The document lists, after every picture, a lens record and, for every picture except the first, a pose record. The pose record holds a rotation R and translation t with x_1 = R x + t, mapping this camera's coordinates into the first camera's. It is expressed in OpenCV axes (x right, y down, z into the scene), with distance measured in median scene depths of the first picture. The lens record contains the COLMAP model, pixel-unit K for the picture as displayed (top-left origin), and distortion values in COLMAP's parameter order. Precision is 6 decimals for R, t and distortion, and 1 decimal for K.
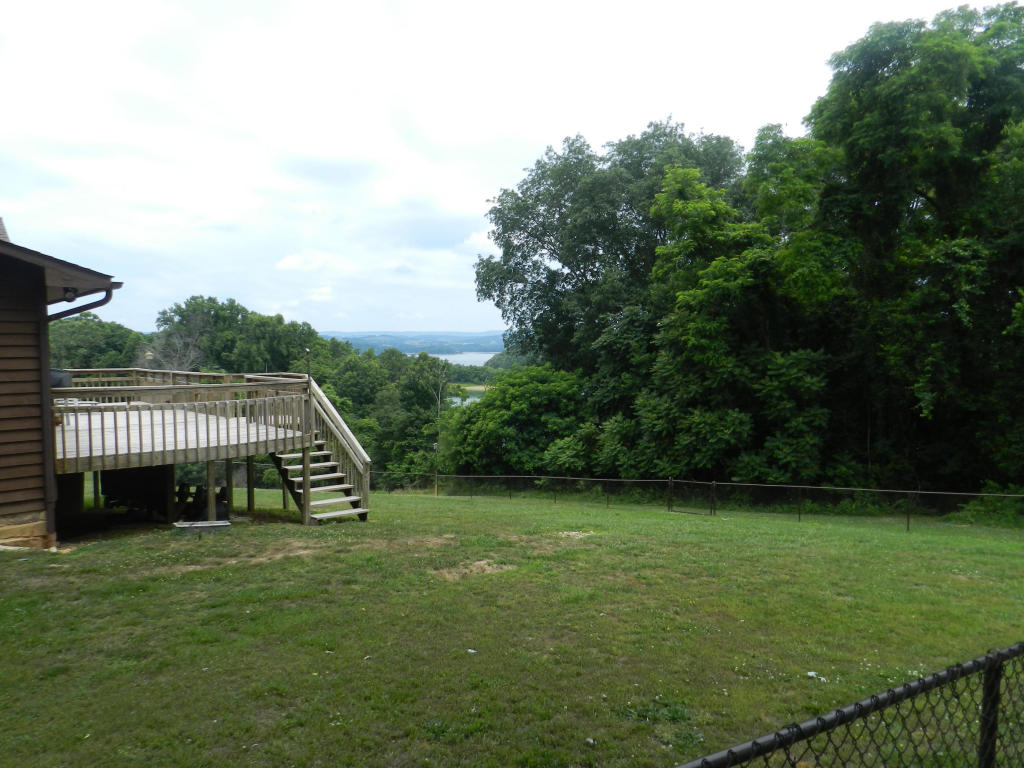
lens RADIAL K [[691.3, 0, 505.9], [0, 691.3, 382.3], [0, 0, 1]] dist [0.021450, -0.008468]
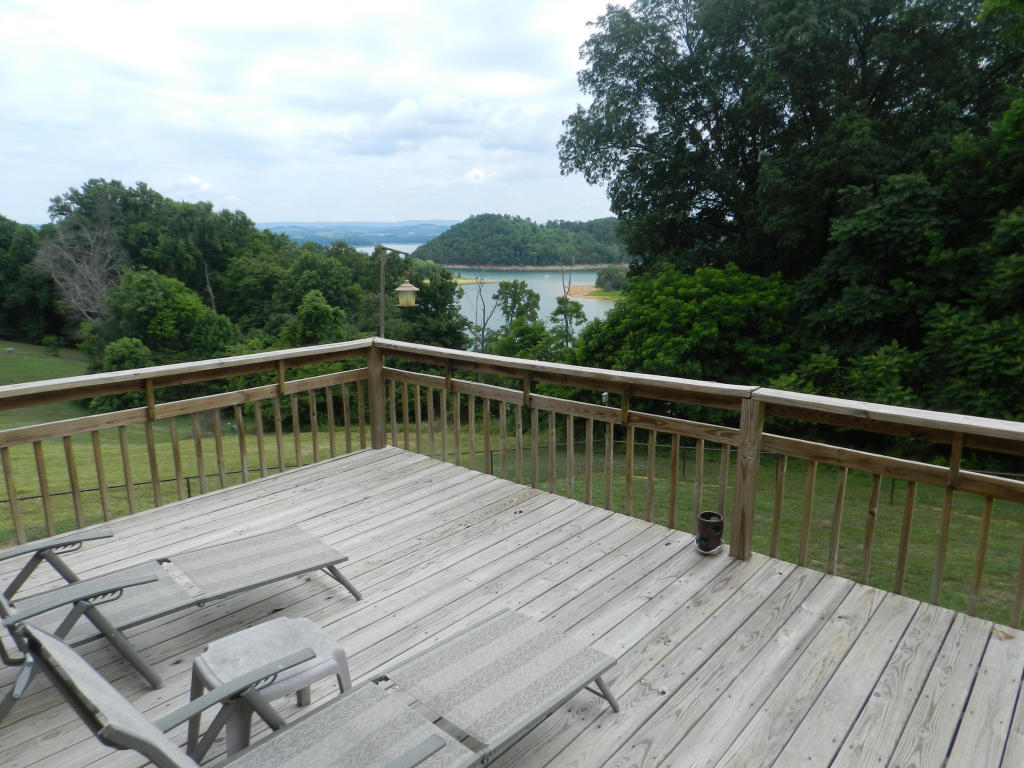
lens RADIAL K [[691.3, 0, 514.3], [0, 691.3, 388.7], [0, 0, 1]] dist [0.021450, -0.008468]
pose [[0.991951, -0.038268, 0.120701, -0.082951], [0.017987, 0.986157, 0.164834, -0.007877], [-0.125338, -0.161336, 0.978908, 0.116236]]
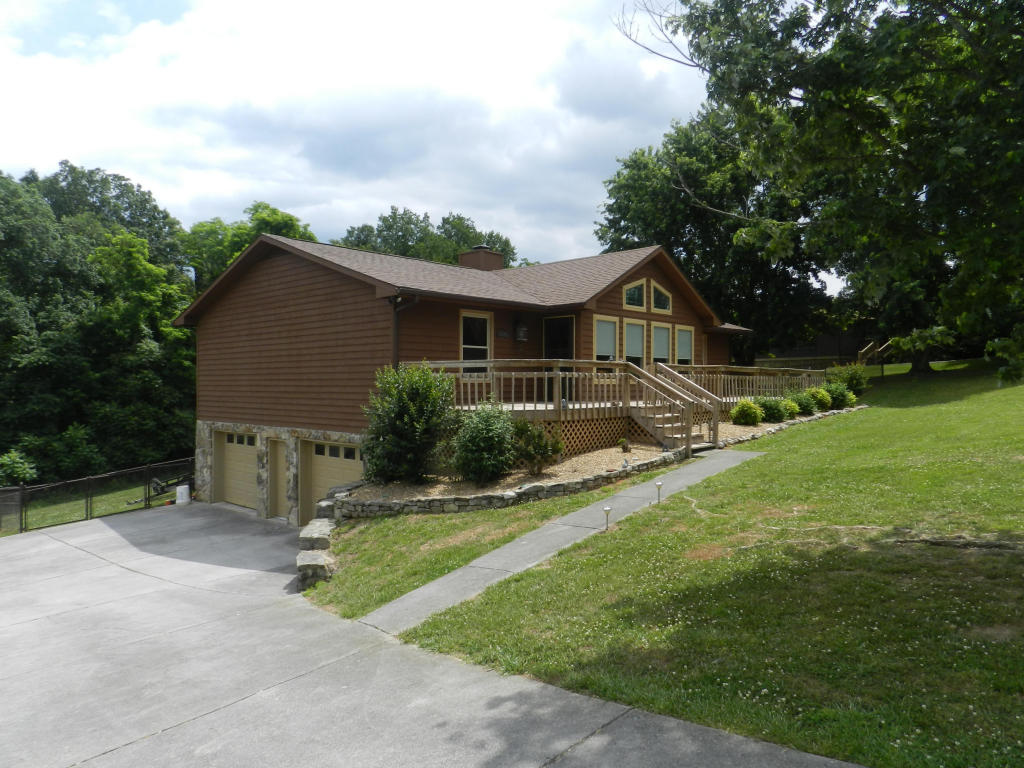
lens RADIAL K [[691.3, 0, 509.0], [0, 691.3, 380.0], [0, 0, 1]] dist [0.021450, -0.008468]
pose [[-0.085158, 0.004124, 0.996359, -0.324808], [0.048607, 0.998818, 0.000020, 0.002643], [-0.995181, 0.048432, -0.085258, 0.107930]]
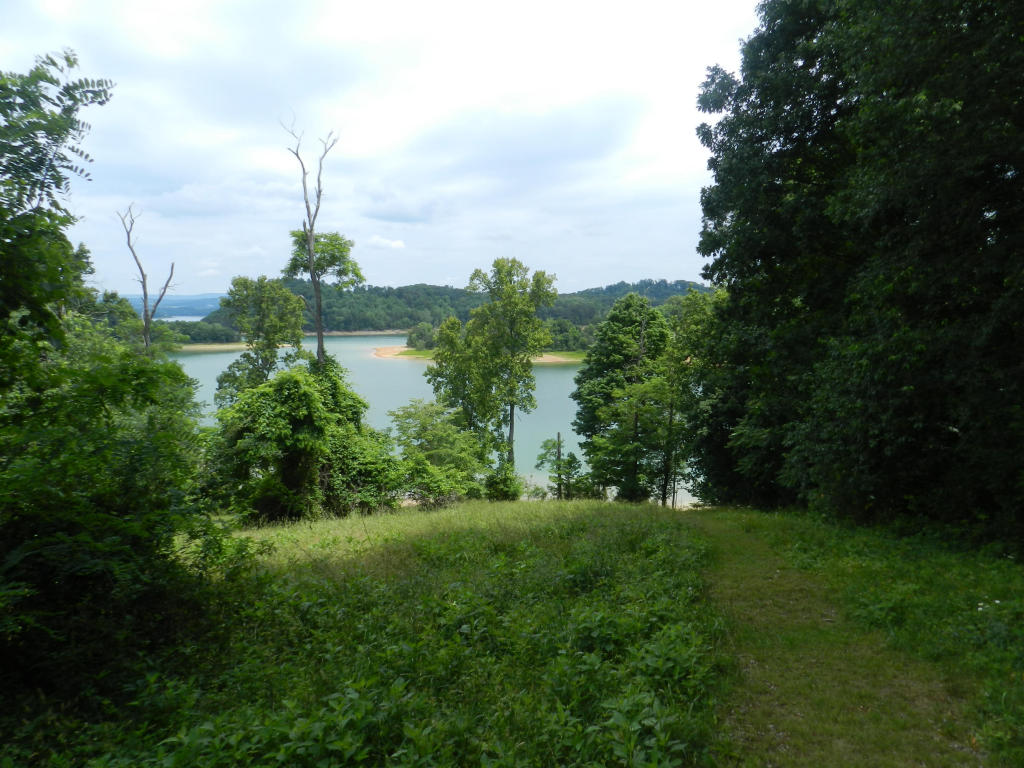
lens RADIAL K [[691.3, 0, 509.9], [0, 691.3, 387.0], [0, 0, 1]] dist [0.021450, -0.008468]
pose [[0.926083, -0.052312, 0.373676, 0.015719], [0.029858, 0.997397, 0.065631, 0.066127], [-0.376137, -0.049622, 0.925234, 0.478493]]
